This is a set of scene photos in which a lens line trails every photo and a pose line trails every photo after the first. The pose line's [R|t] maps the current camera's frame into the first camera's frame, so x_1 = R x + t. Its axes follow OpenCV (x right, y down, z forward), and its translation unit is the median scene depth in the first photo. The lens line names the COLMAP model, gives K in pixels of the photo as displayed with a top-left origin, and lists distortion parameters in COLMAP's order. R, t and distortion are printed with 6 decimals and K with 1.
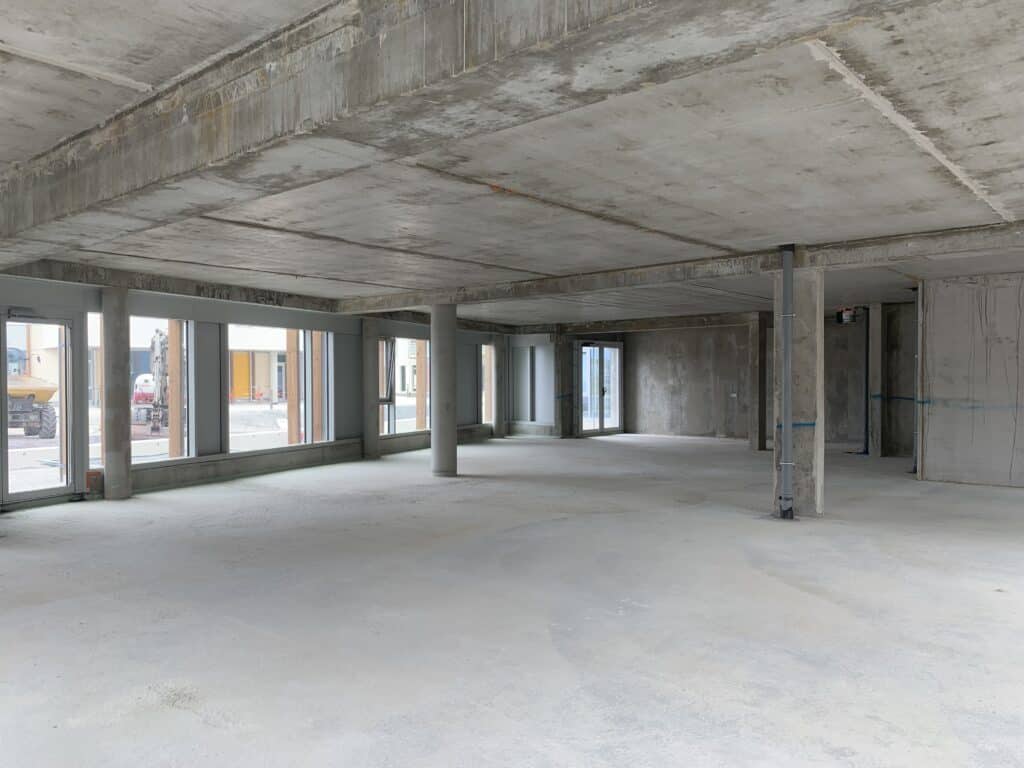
lens RADIAL K [[766.8, 0, 503.3], [0, 766.8, 380.9], [0, 0, 1]] dist [0.047948, -0.012043]
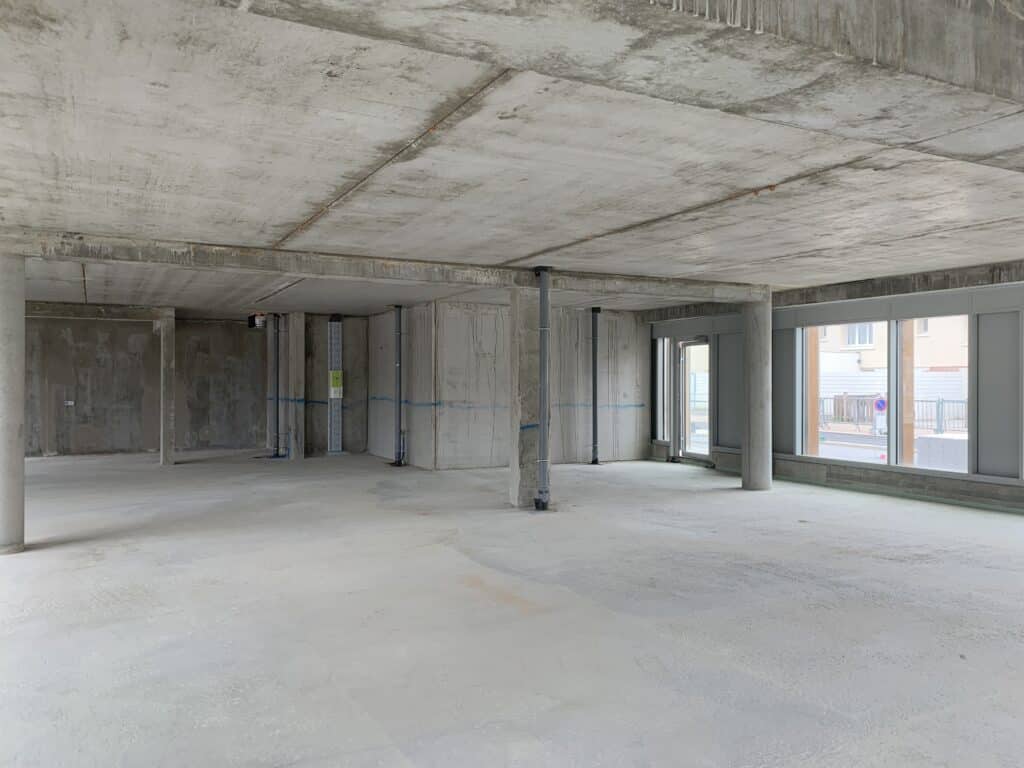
lens RADIAL K [[766.8, 0, 504.6], [0, 766.8, 385.8], [0, 0, 1]] dist [0.047948, -0.012043]
pose [[0.389907, 0.000562, 0.920854, -0.492971], [-0.001942, 0.999998, 0.000212, -0.001271], [-0.920852, -0.001871, 0.389907, 0.443523]]
